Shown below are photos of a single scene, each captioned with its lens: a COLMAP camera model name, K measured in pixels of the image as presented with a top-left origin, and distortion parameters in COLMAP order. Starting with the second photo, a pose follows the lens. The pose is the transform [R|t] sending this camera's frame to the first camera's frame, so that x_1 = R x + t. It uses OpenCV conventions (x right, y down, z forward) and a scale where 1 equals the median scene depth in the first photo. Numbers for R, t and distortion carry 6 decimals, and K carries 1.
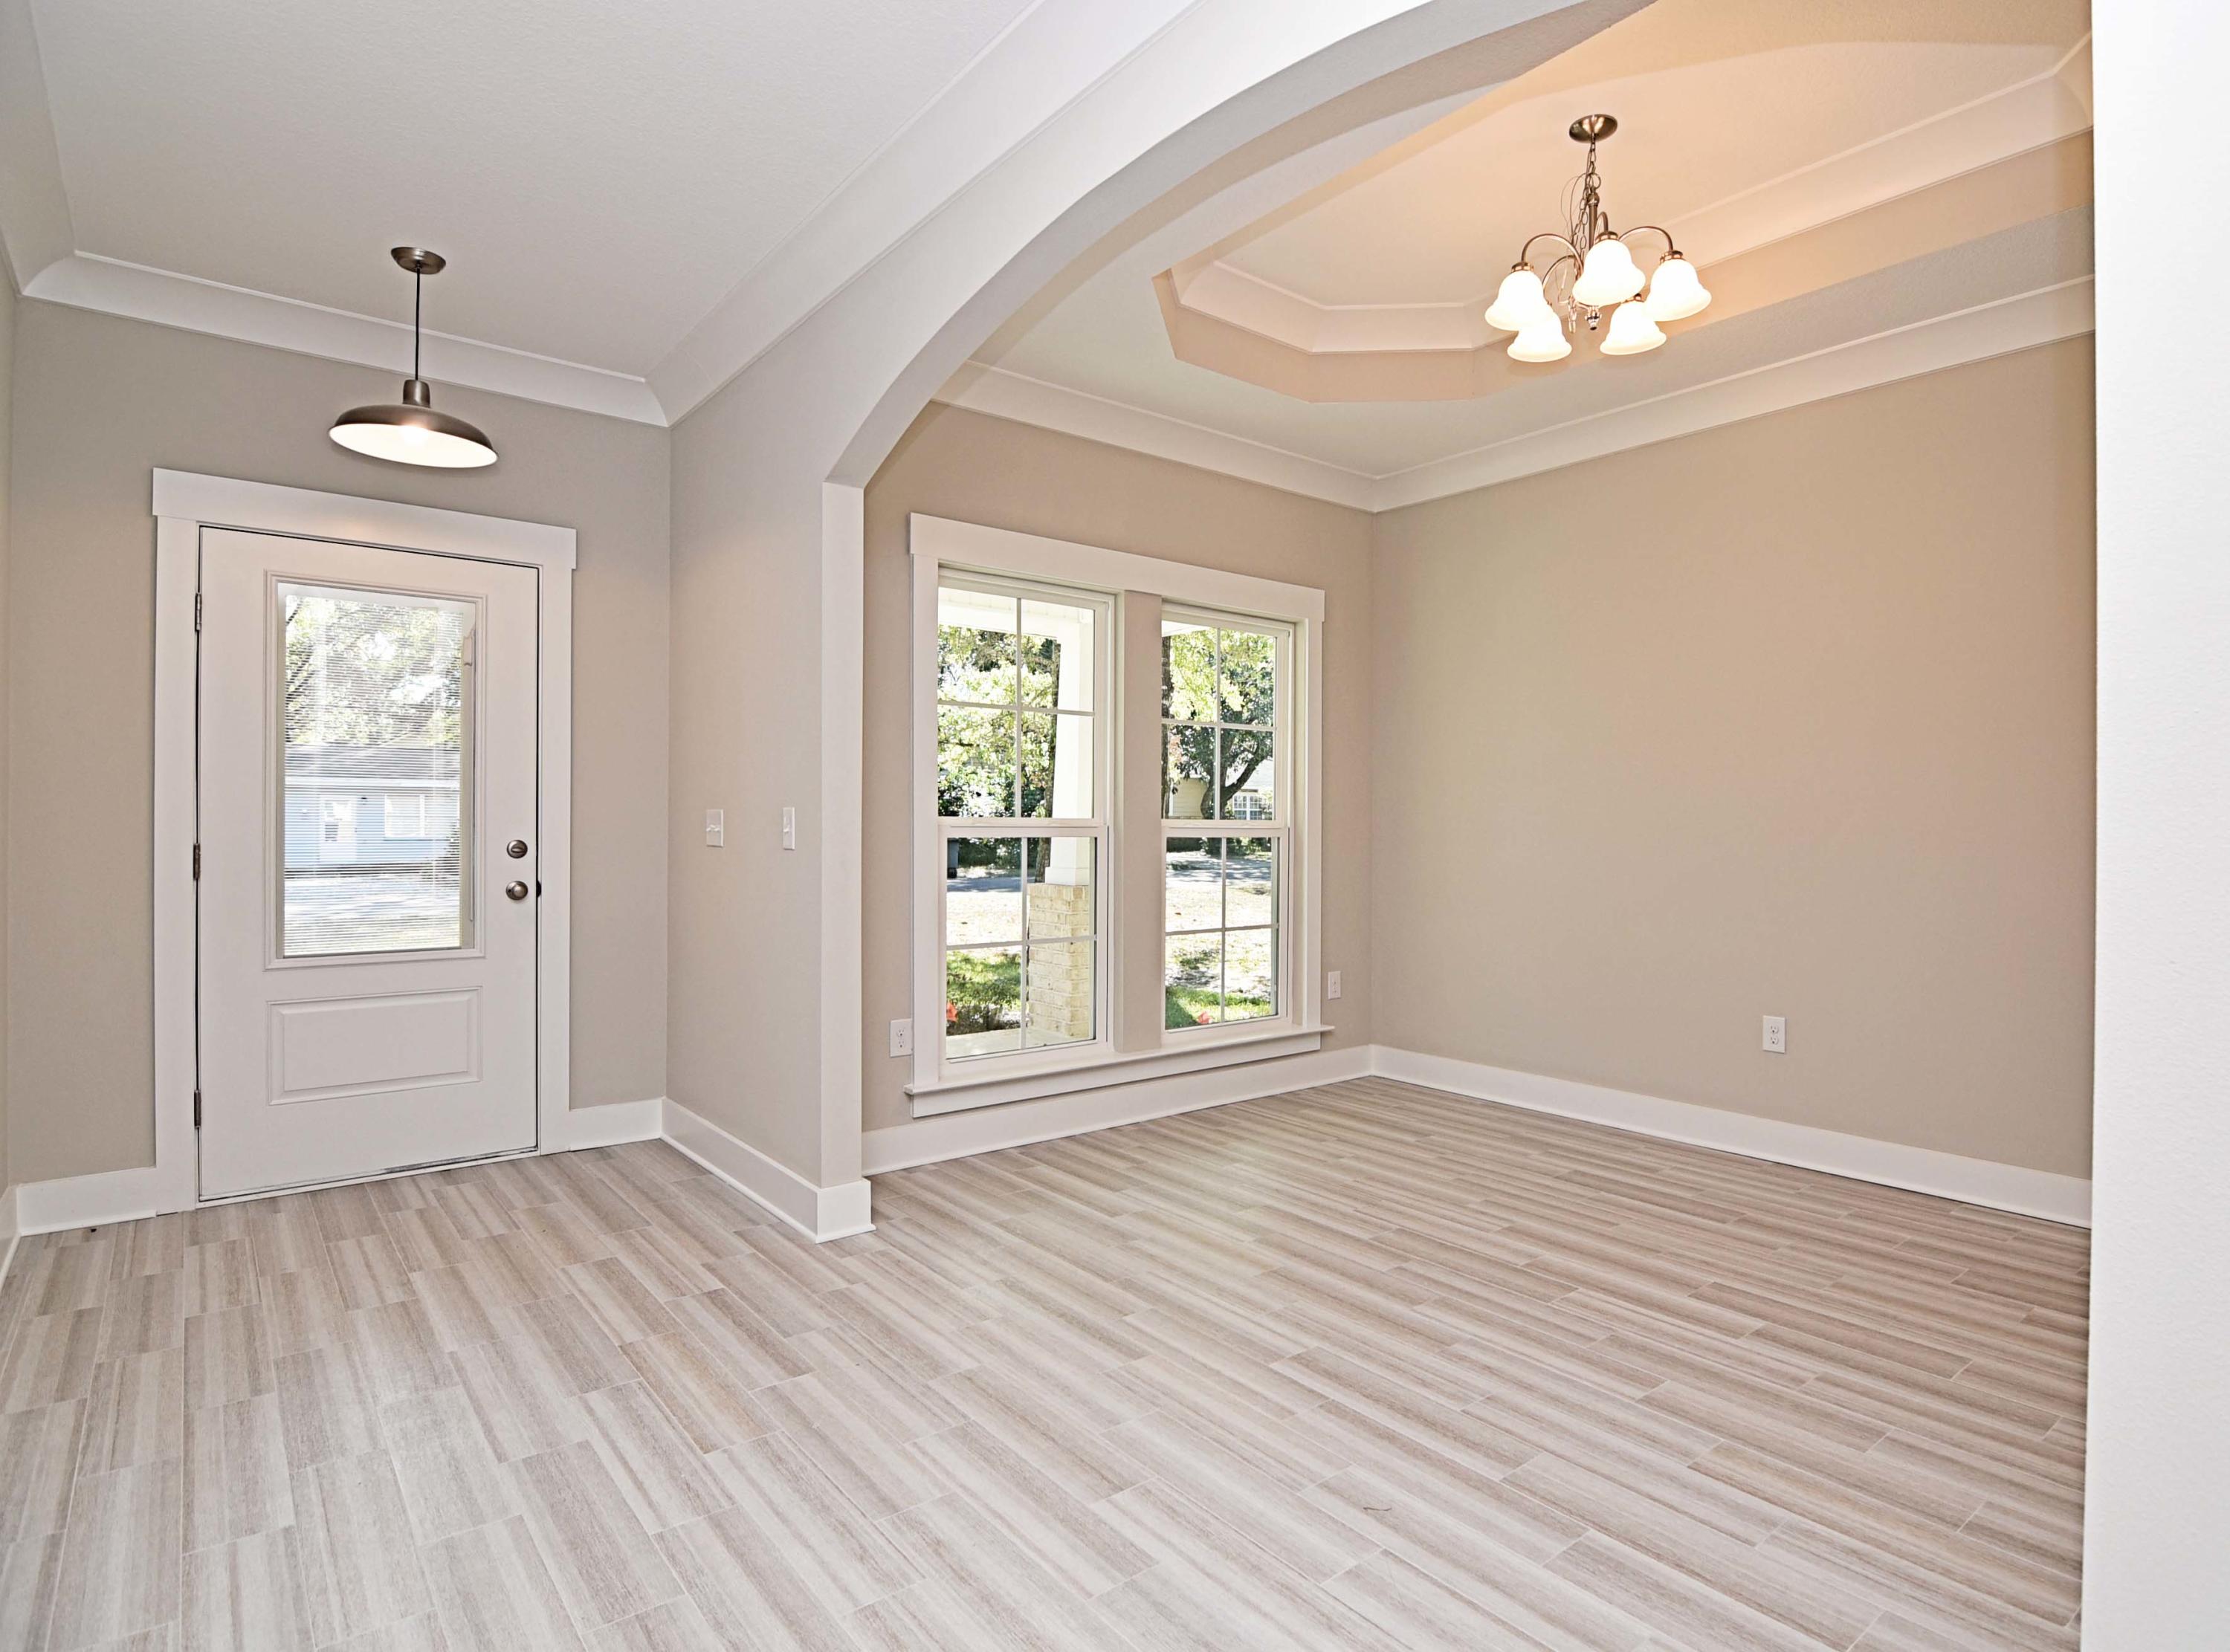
lens RADIAL K [[1145.3, 0, 1117.5], [0, 1145.3, 825.8], [0, 0, 1]] dist [-0.002820, -0.001307]
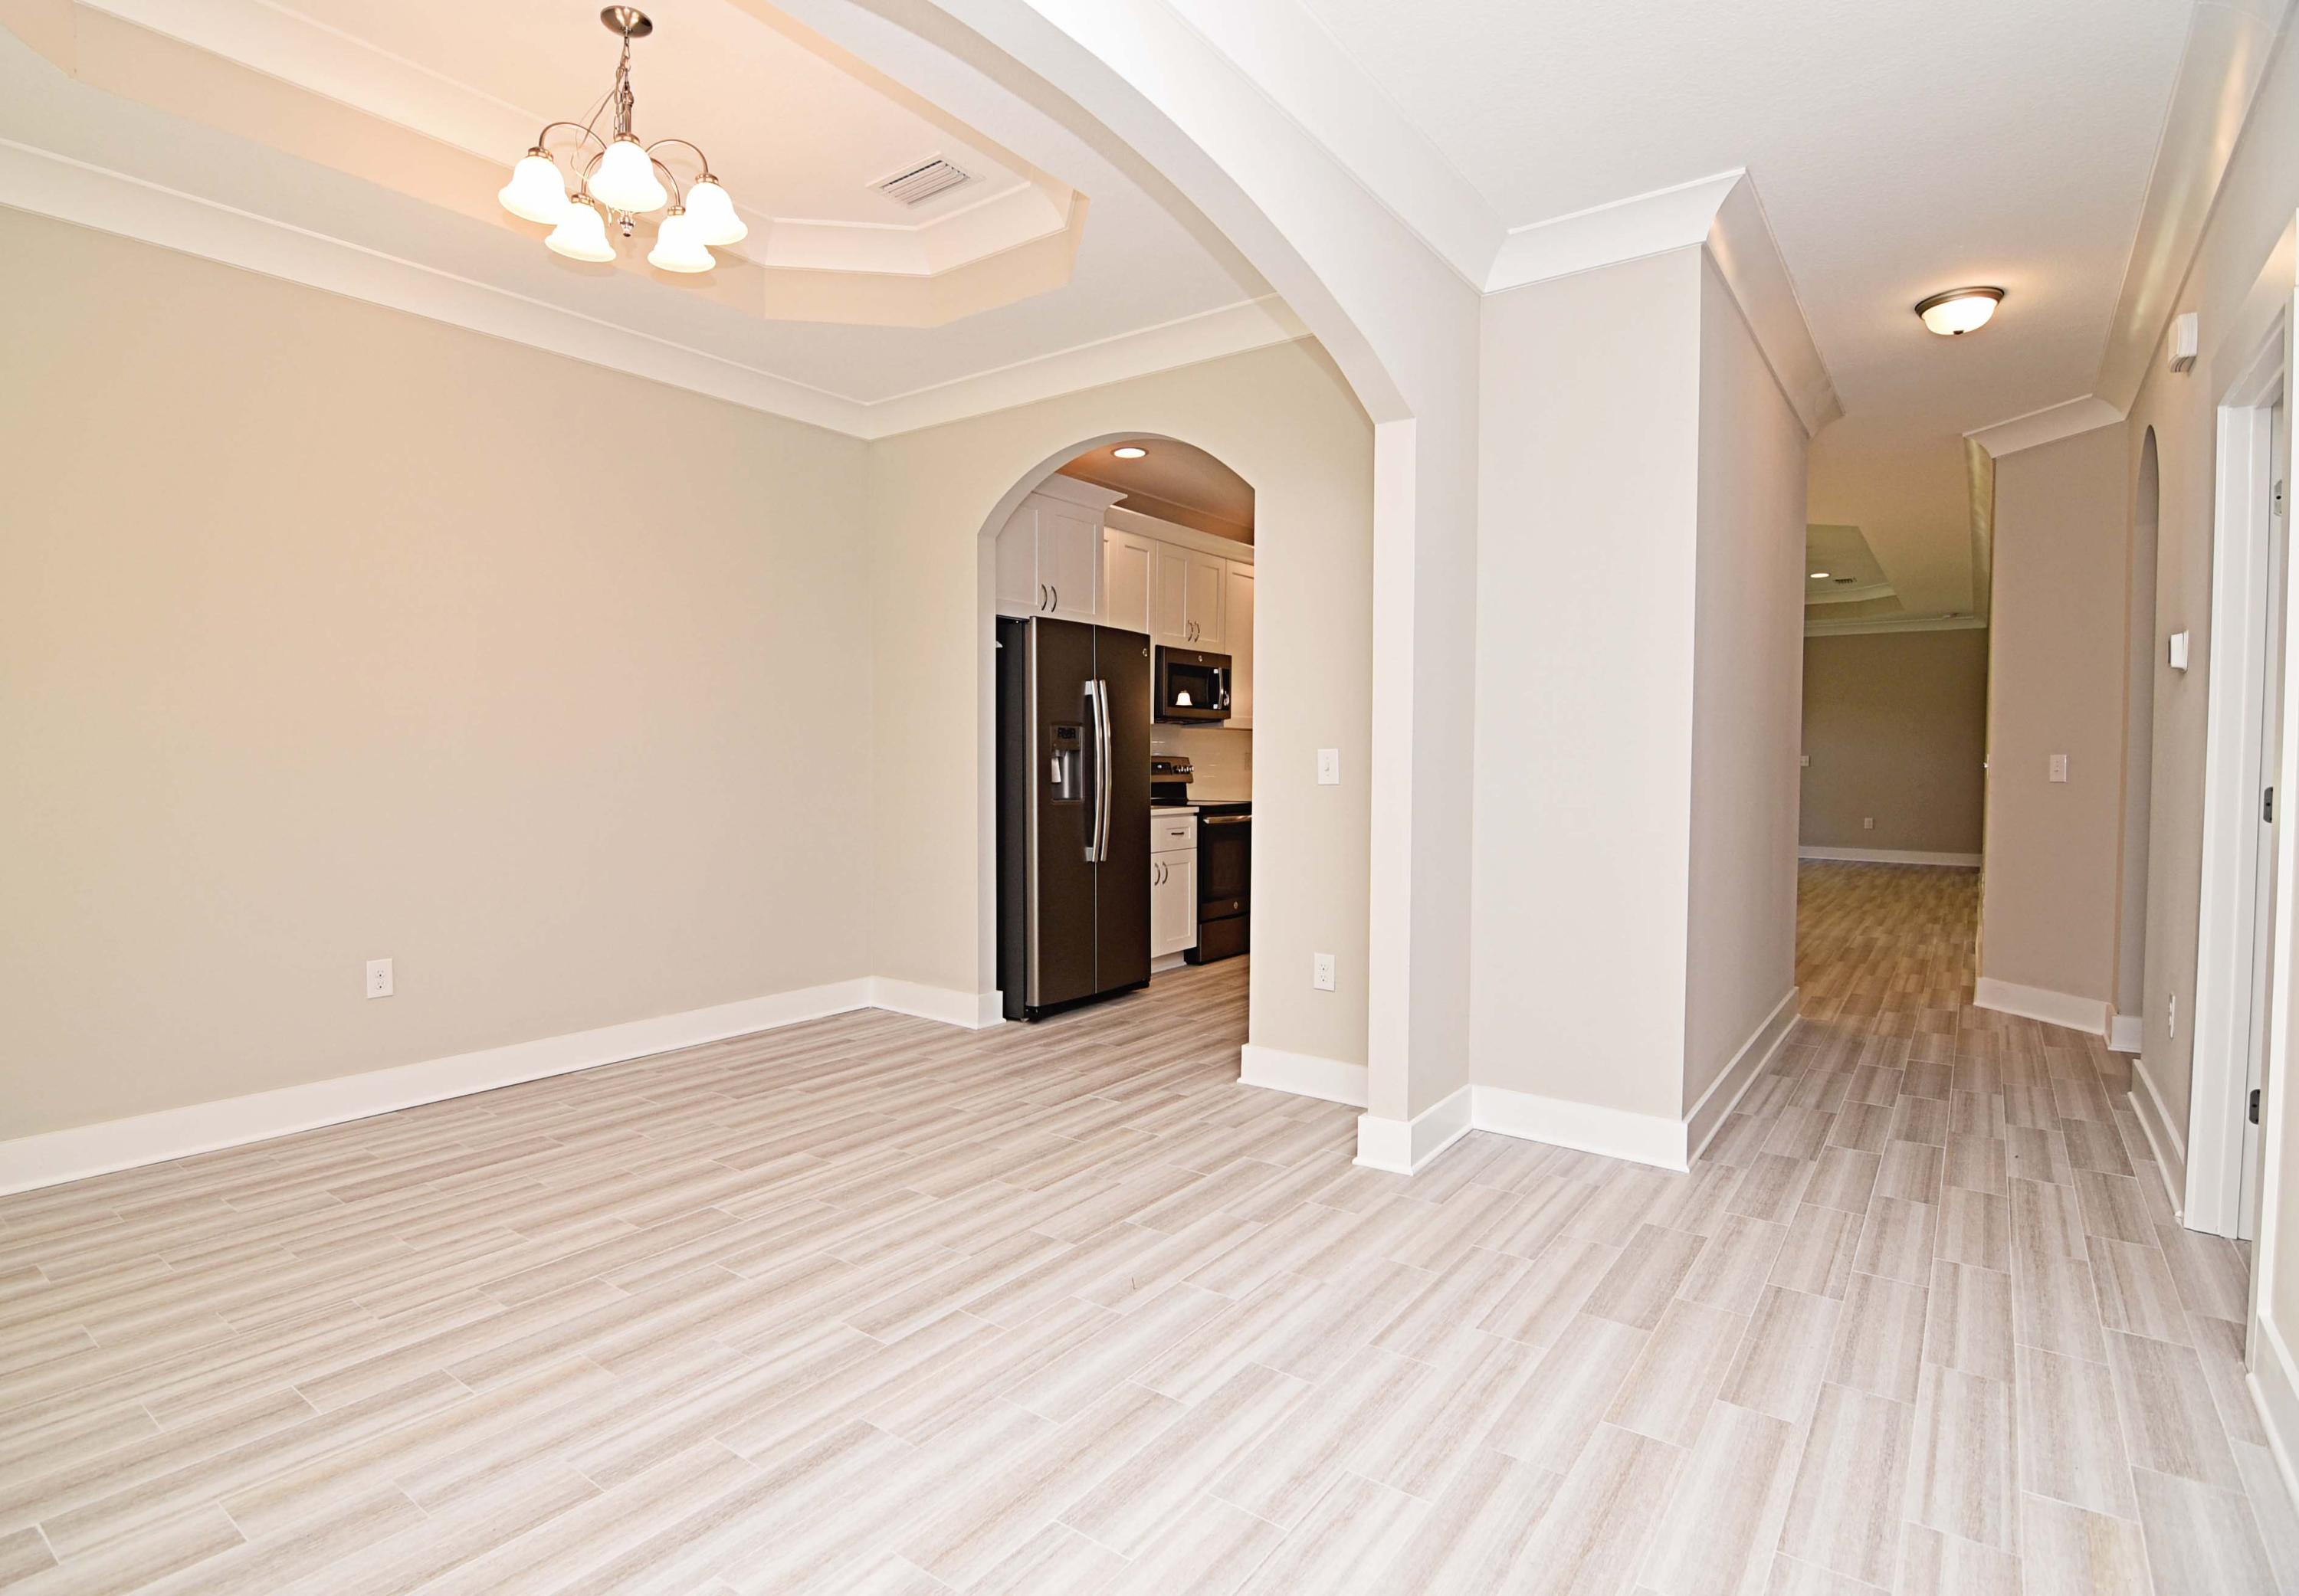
lens RADIAL K [[1155.7, 0, 1152.4], [0, 1155.7, 794.8], [0, 0, 1]] dist [-0.005163, -0.002318]
pose [[-0.260107, -0.036623, 0.964885, -0.653052], [-0.003206, 0.999308, 0.037065, -0.007357], [-0.965575, 0.006547, -0.260044, 0.833858]]
